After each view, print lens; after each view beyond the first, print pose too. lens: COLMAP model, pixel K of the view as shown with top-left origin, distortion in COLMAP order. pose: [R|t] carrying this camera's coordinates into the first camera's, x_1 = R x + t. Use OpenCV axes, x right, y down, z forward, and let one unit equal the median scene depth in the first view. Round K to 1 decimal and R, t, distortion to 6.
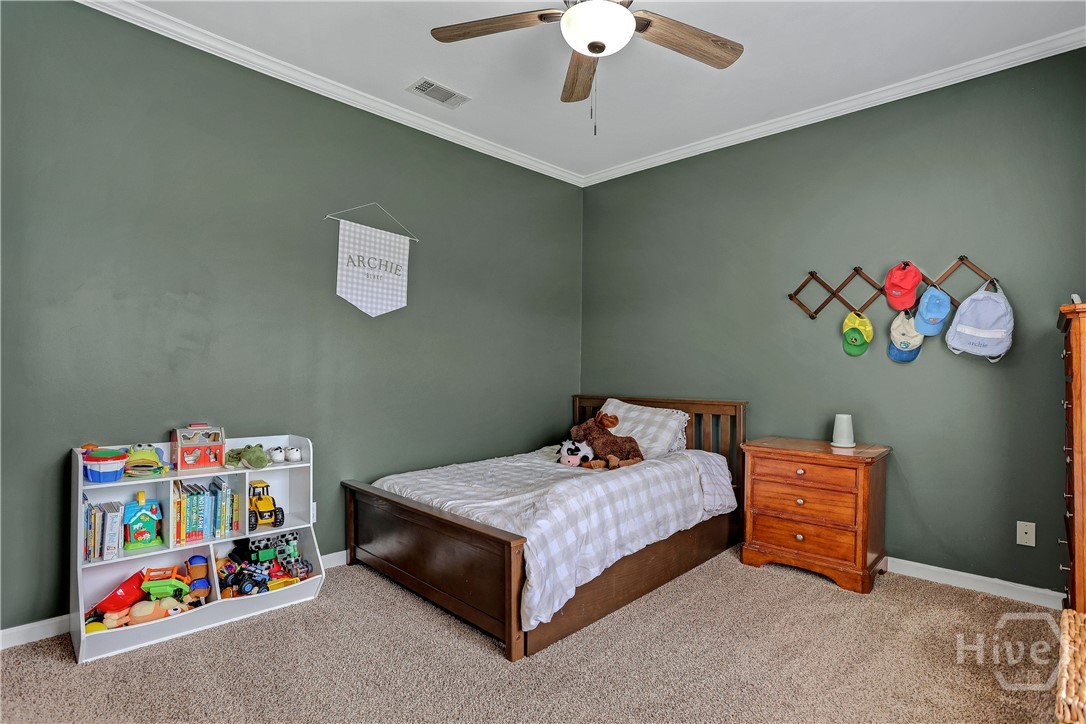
lens RADIAL K [[532.0, 0, 541.9], [0, 532.0, 366.5], [0, 0, 1]] dist [-0.081660, 0.036734]
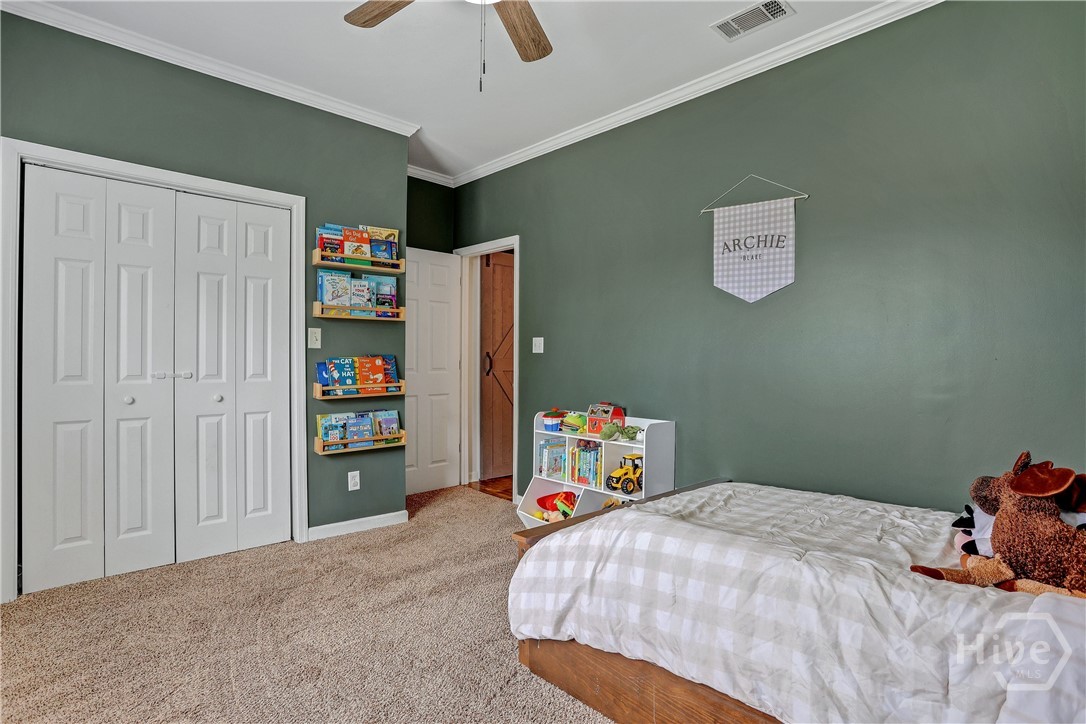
lens RADIAL K [[532.0, 0, 541.9], [0, 532.0, 366.5], [0, 0, 1]] dist [-0.081660, 0.036734]
pose [[-0.028097, -0.004312, -0.999596, 0.594445], [0.000424, 0.999991, -0.004326, 0.017663], [0.999605, -0.000546, -0.028095, 0.696247]]
